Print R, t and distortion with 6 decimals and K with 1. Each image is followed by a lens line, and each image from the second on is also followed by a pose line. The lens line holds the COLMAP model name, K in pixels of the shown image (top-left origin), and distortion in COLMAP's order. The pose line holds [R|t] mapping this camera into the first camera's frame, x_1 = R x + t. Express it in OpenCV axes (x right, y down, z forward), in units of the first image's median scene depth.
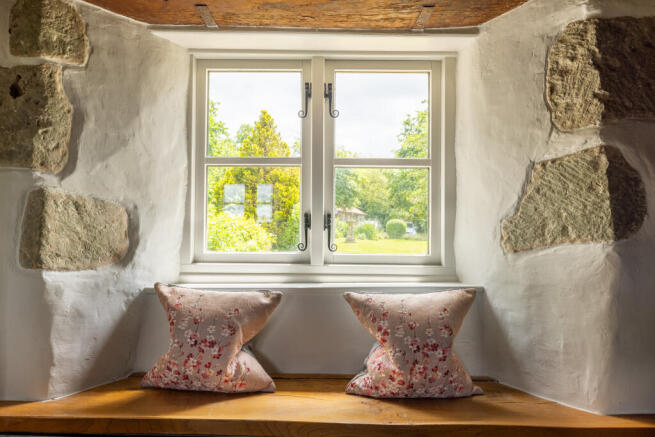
lens RADIAL K [[406.4, 0, 327.6], [0, 406.4, 225.1], [0, 0, 1]] dist [-0.000746, 0.000811]
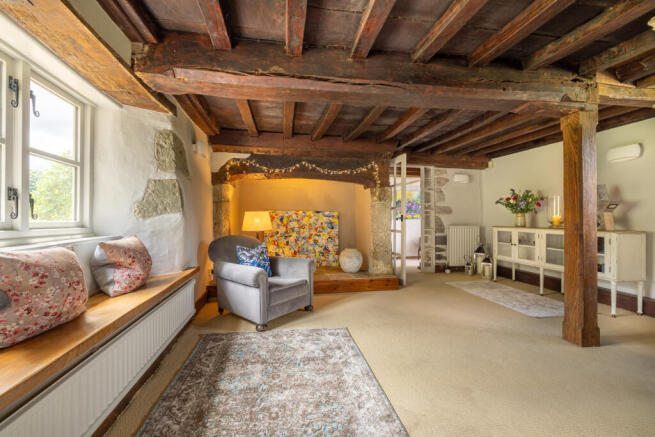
lens RADIAL K [[282.0, 0, 327.2], [0, 282.0, 217.2], [0, 0, 1]] dist [0.000142, -0.000011]
pose [[-0.225856, 0.000152, 0.974161, -1.356519], [-0.018637, 0.999816, -0.004477, 0.053955], [-0.973982, -0.019166, -0.225811, 0.376888]]
